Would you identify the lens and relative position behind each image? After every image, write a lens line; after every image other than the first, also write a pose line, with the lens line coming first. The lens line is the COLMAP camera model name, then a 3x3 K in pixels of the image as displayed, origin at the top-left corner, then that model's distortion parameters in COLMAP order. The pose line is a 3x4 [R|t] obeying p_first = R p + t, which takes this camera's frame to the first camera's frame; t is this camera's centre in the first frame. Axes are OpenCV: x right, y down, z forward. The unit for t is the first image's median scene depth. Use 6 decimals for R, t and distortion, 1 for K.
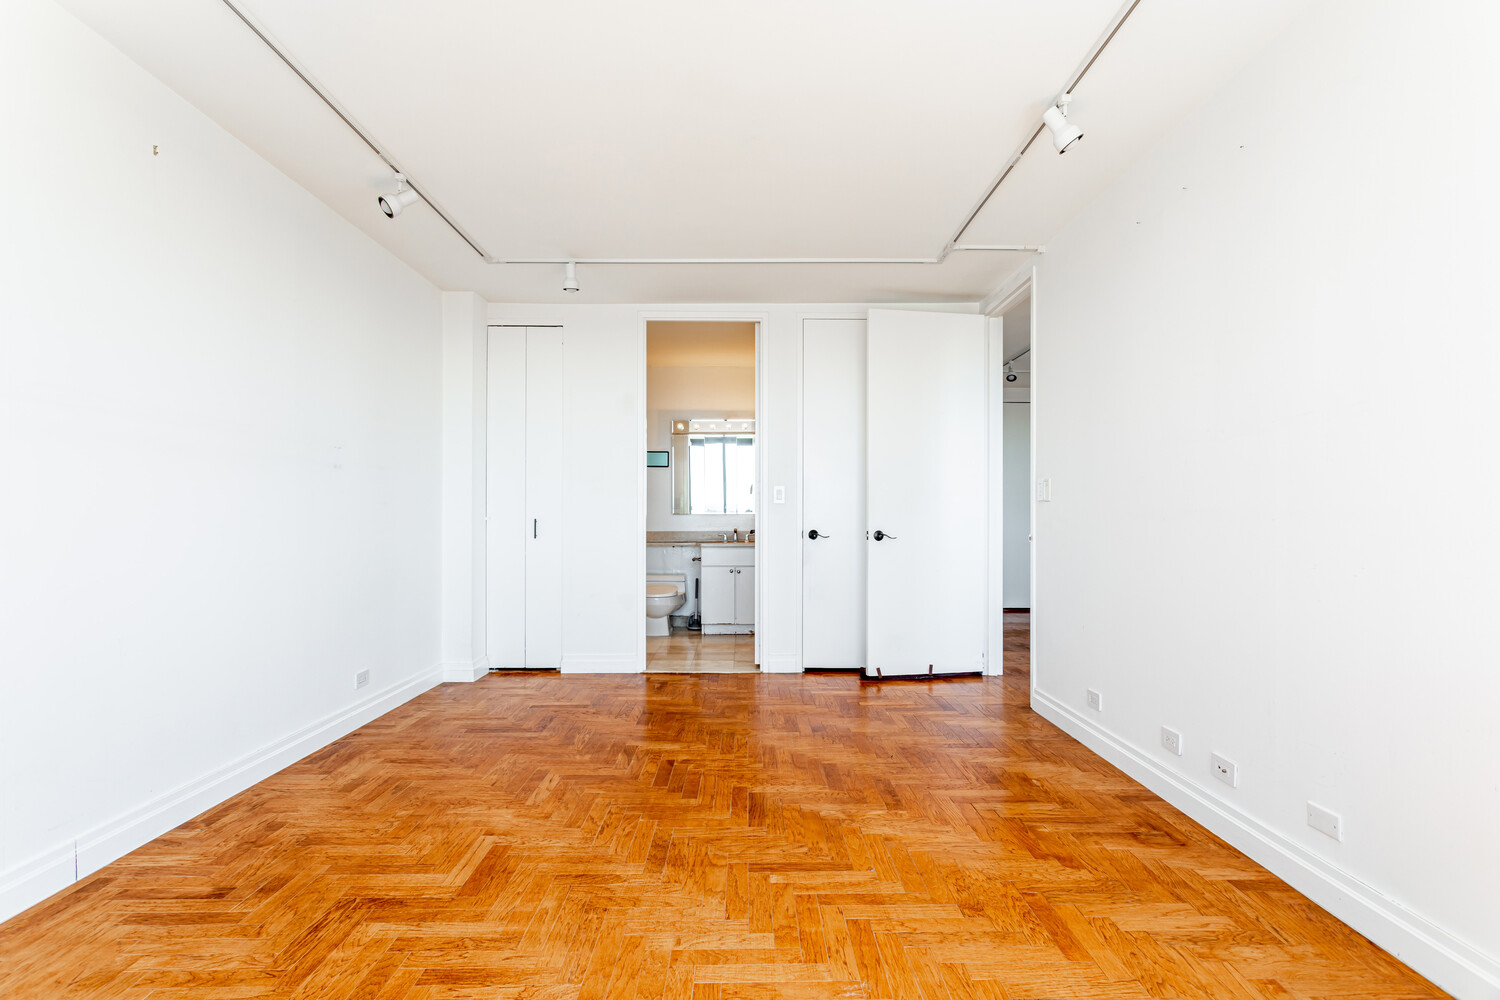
lens RADIAL K [[728.7, 0, 750.6], [0, 728.7, 504.4], [0, 0, 1]] dist [0.000508, 0.000094]
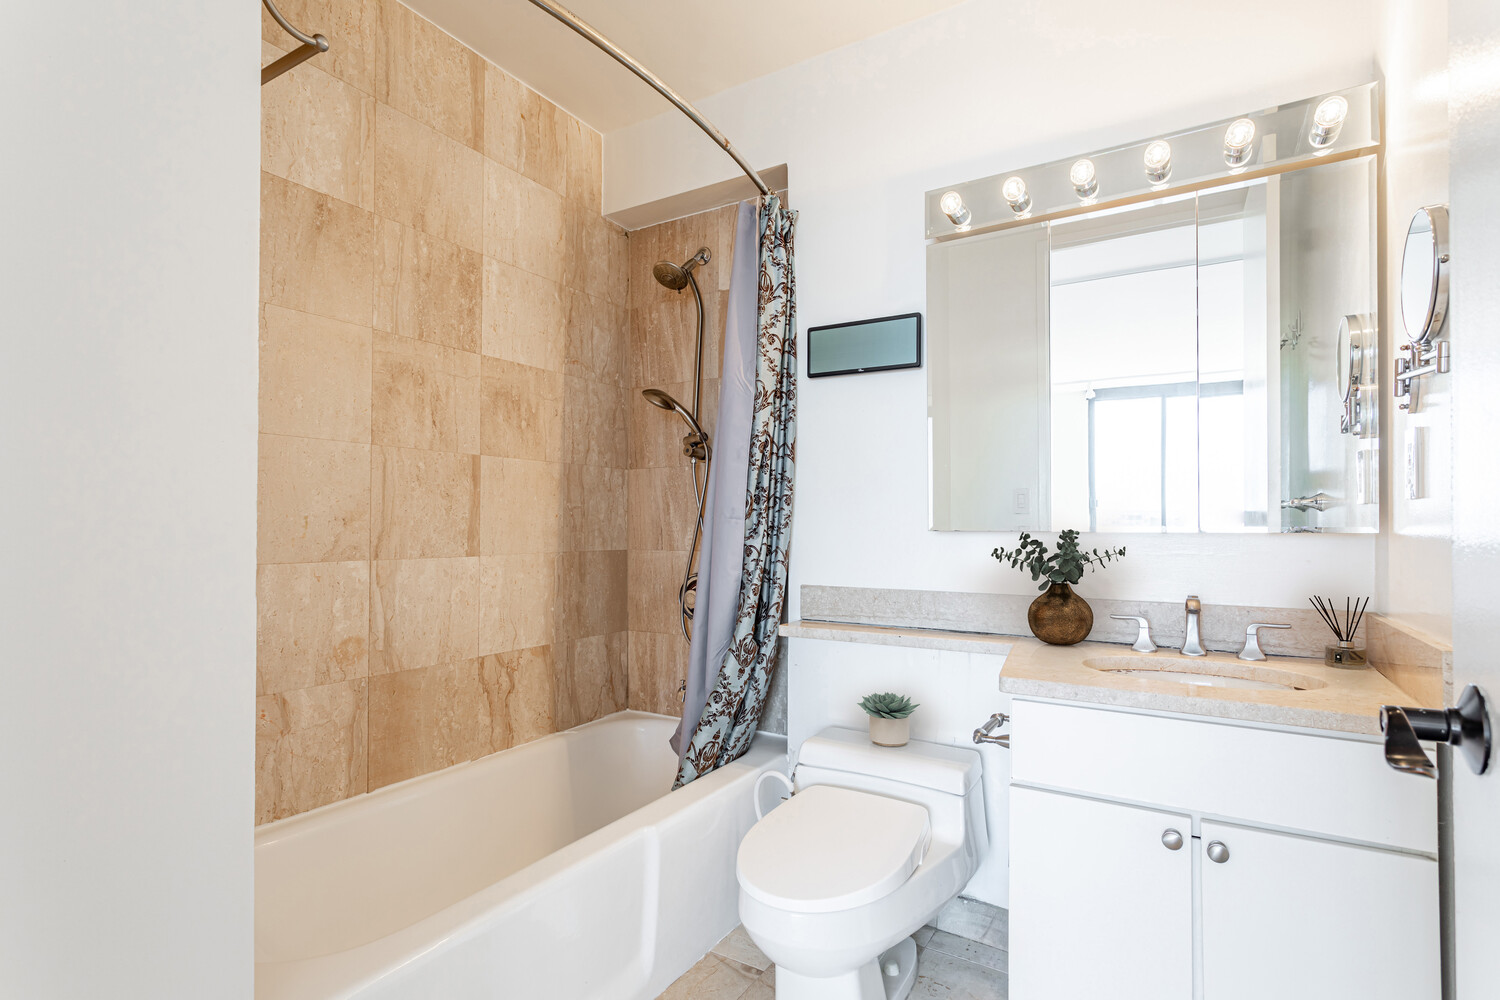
lens RADIAL K [[728.7, 0, 749.9], [0, 728.7, 505.3], [0, 0, 1]] dist [0.000508, 0.000094]
pose [[0.845256, -0.011066, -0.534248, -0.015817], [0.003089, 0.999870, -0.015823, 0.007539], [0.534353, 0.011724, 0.845180, 0.725737]]
